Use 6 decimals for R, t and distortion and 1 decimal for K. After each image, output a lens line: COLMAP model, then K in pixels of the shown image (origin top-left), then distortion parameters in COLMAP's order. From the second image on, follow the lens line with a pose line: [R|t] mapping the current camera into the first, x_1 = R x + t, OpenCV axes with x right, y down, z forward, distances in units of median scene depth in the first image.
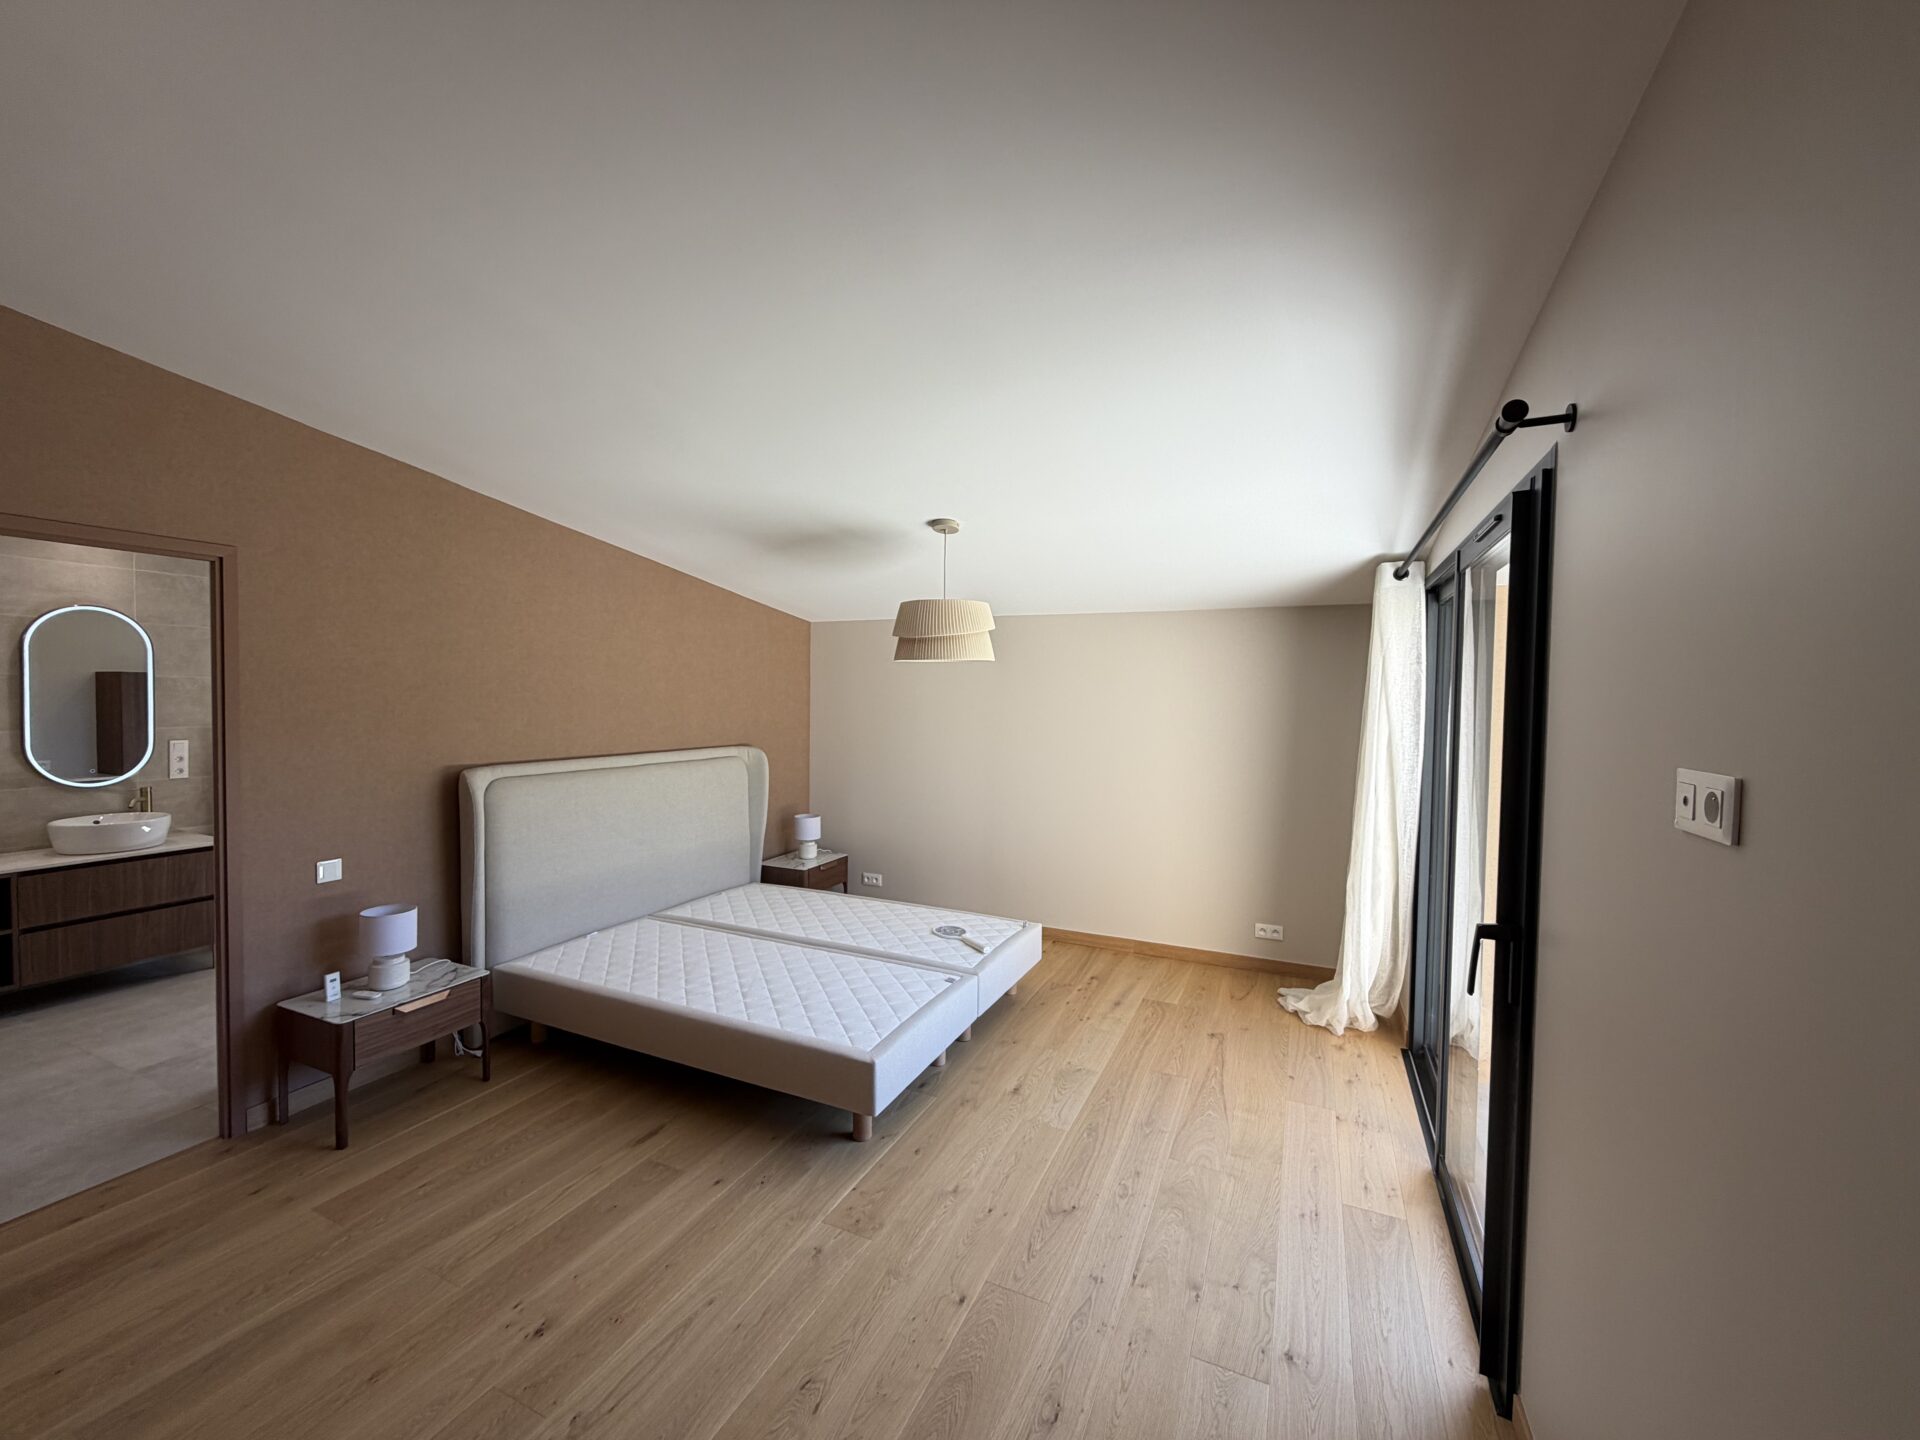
lens RADIAL K [[764.3, 0, 958.8], [0, 764.3, 720.2], [0, 0, 1]] dist [-0.001063, 0.000464]
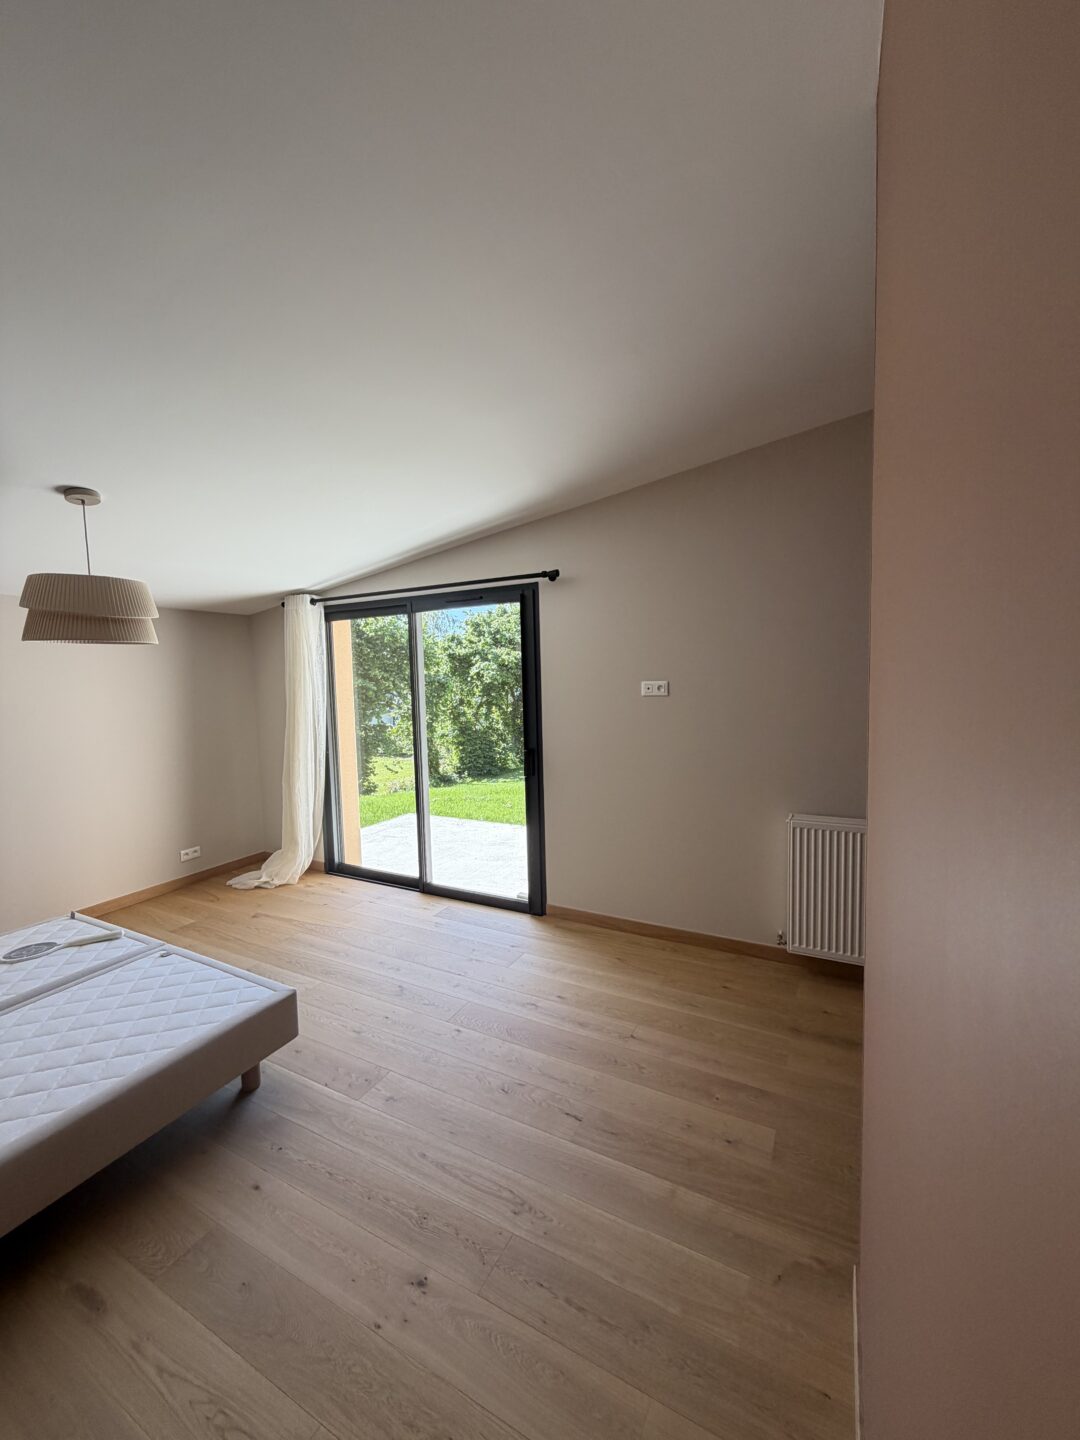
lens RADIAL K [[573.2, 0, 539.2], [0, 573.2, 714.4], [0, 0, 1]] dist [-0.001063, 0.000464]
pose [[0.059283, -0.087673, 0.994384, -0.605906], [0.057718, 0.994770, 0.084266, -0.015769], [-0.996571, 0.052398, 0.064033, 0.361467]]
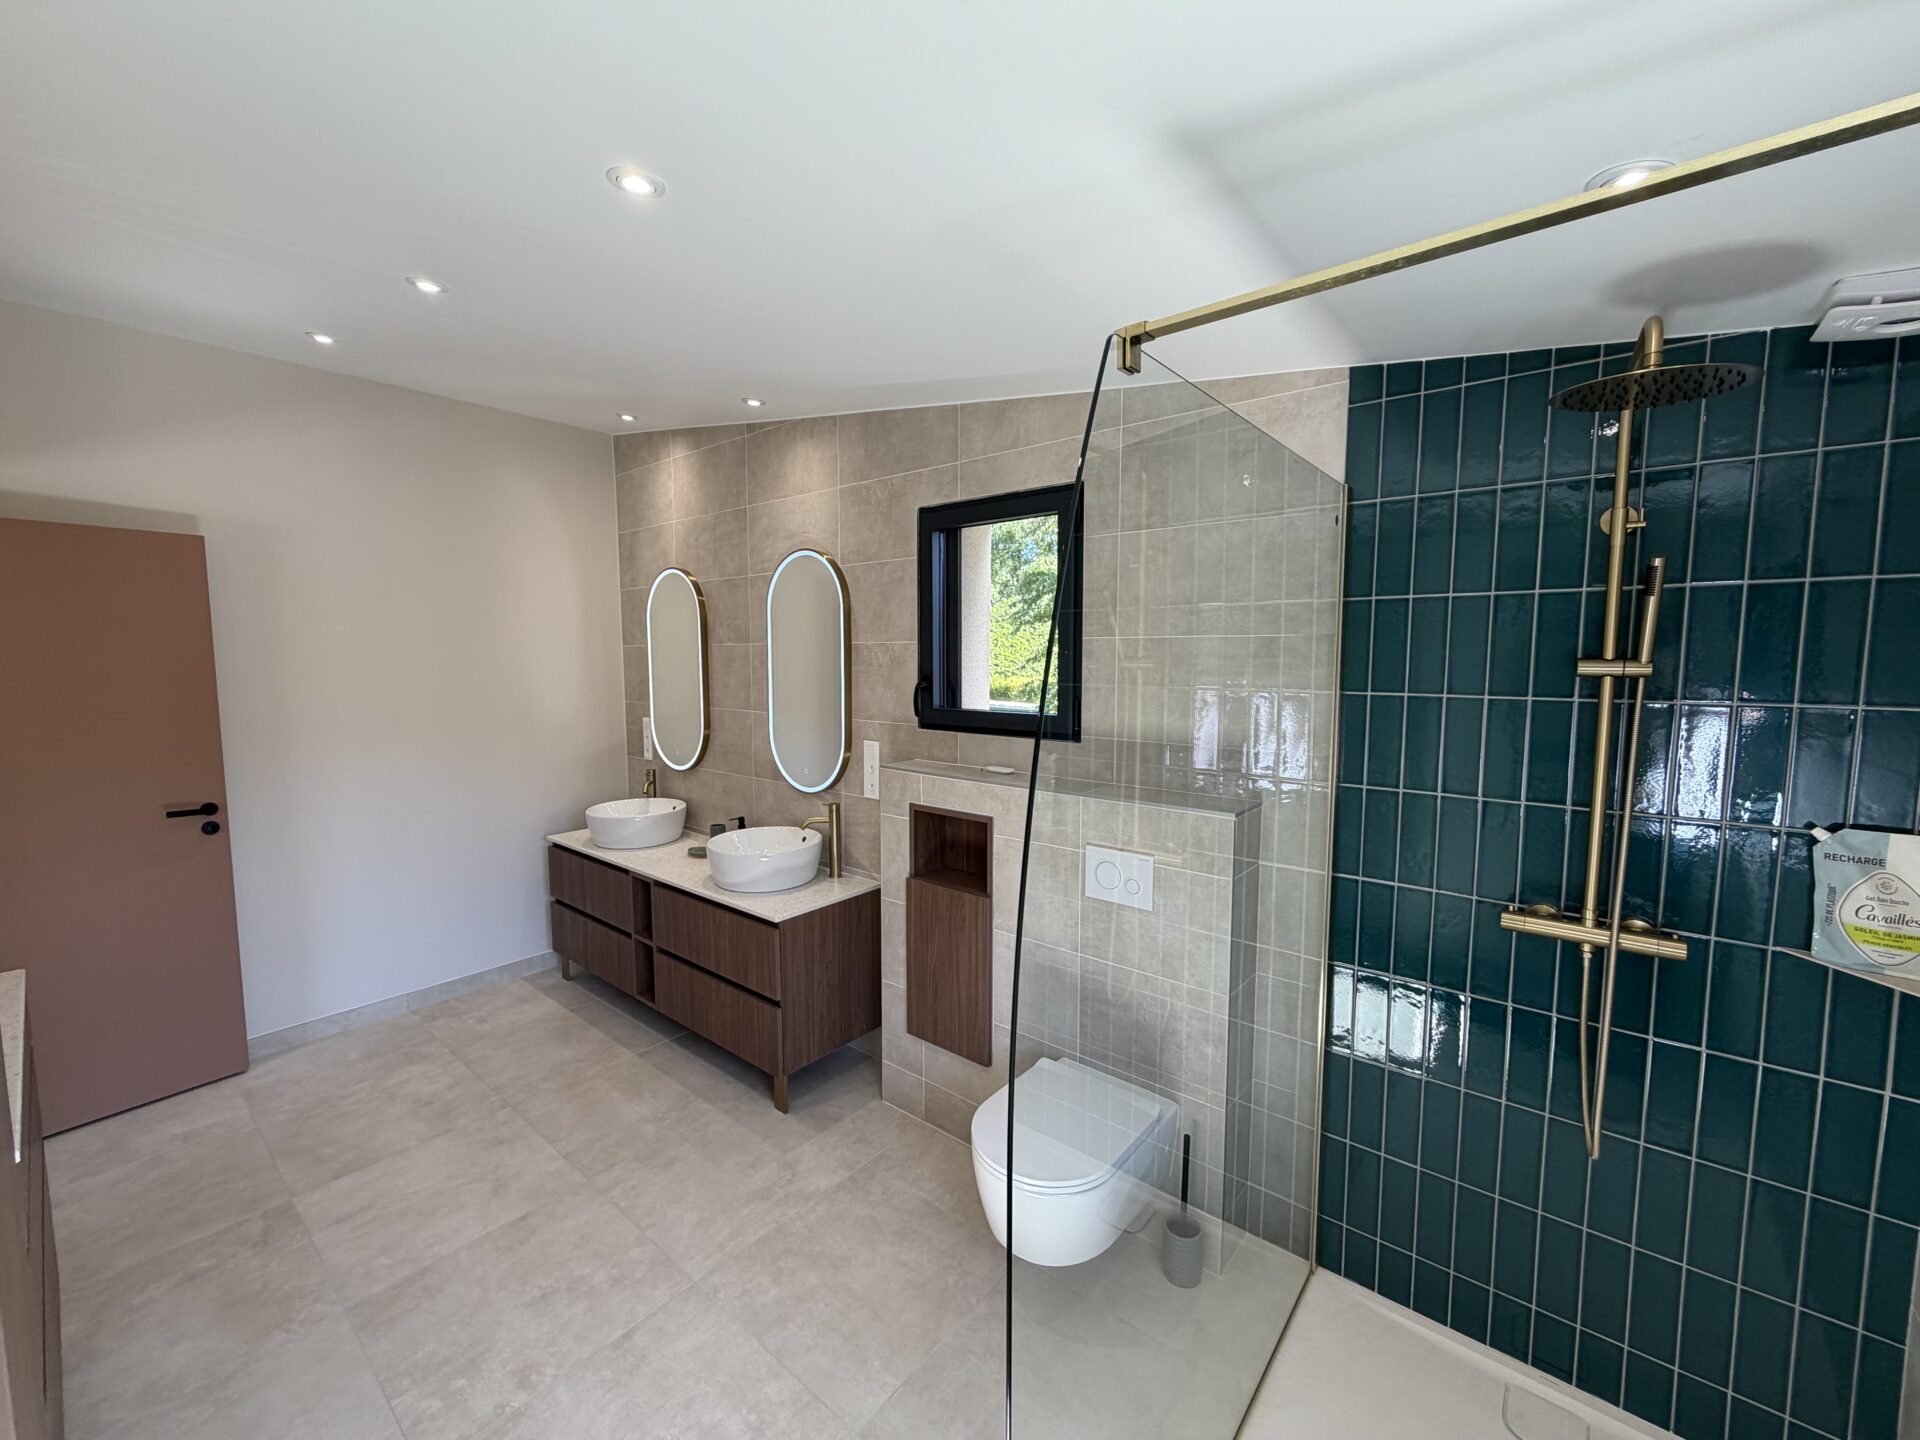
lens RADIAL K [[764.3, 0, 957.2], [0, 764.3, 720.9], [0, 0, 1]] dist [-0.001063, 0.000464]
pose [[-0.266968, 0.072918, -0.960943, -0.476544], [-0.032056, 0.995910, 0.084477, -0.054804], [0.963172, 0.053356, -0.263538, 1.418018]]
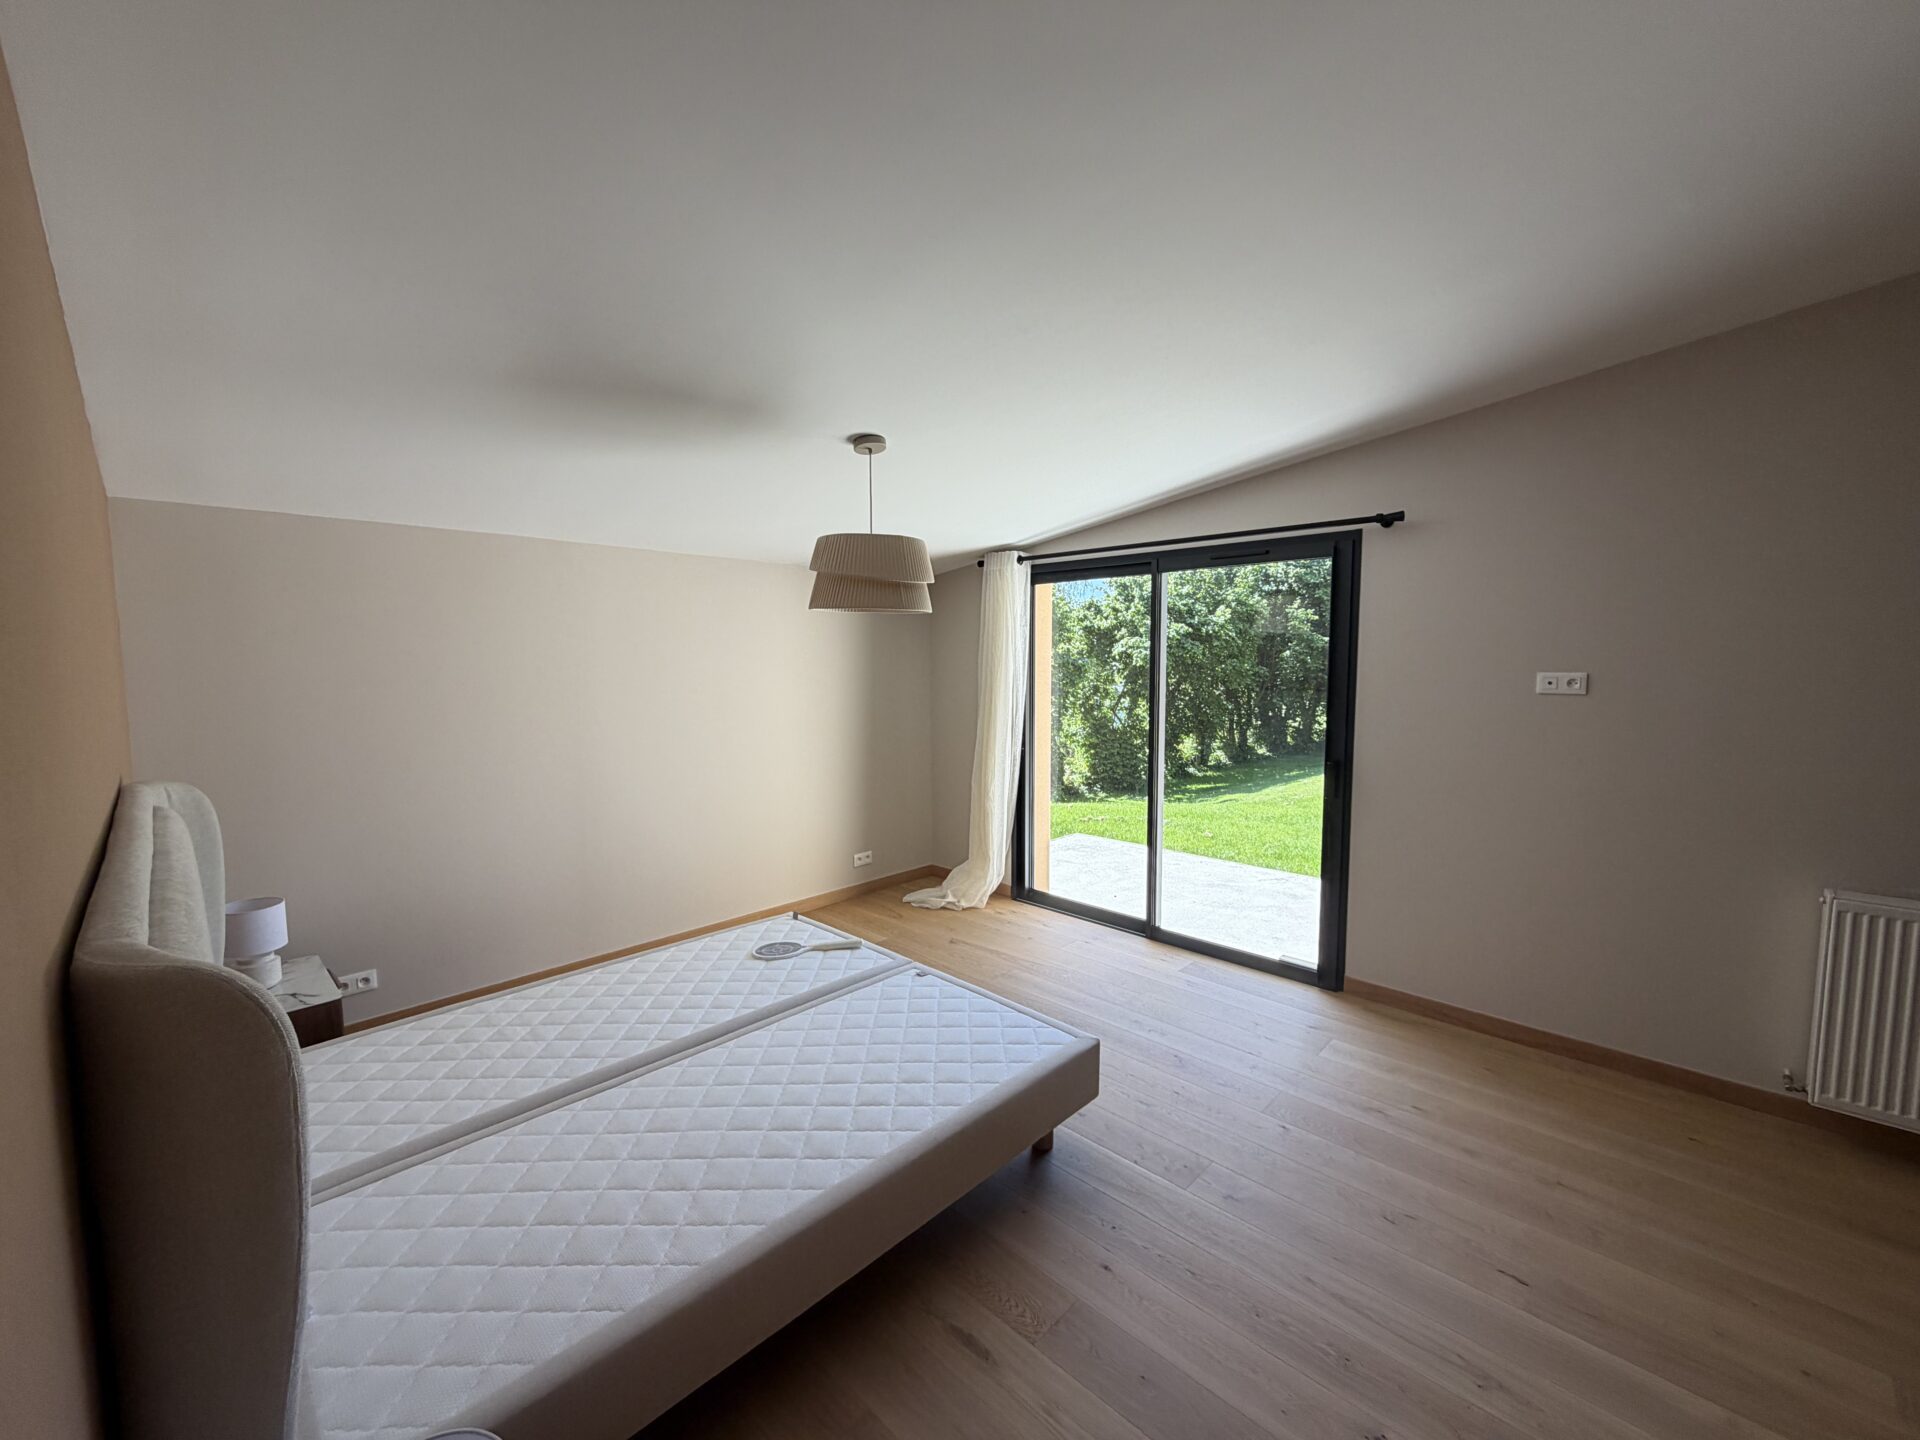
lens RADIAL K [[764.3, 0, 955.1], [0, 764.3, 717.1], [0, 0, 1]] dist [-0.001063, 0.000464]
pose [[0.337244, -0.092498, 0.936862, -0.674213], [0.037925, 0.995688, 0.084654, -0.026484], [-0.940653, 0.006981, 0.339298, 0.553646]]
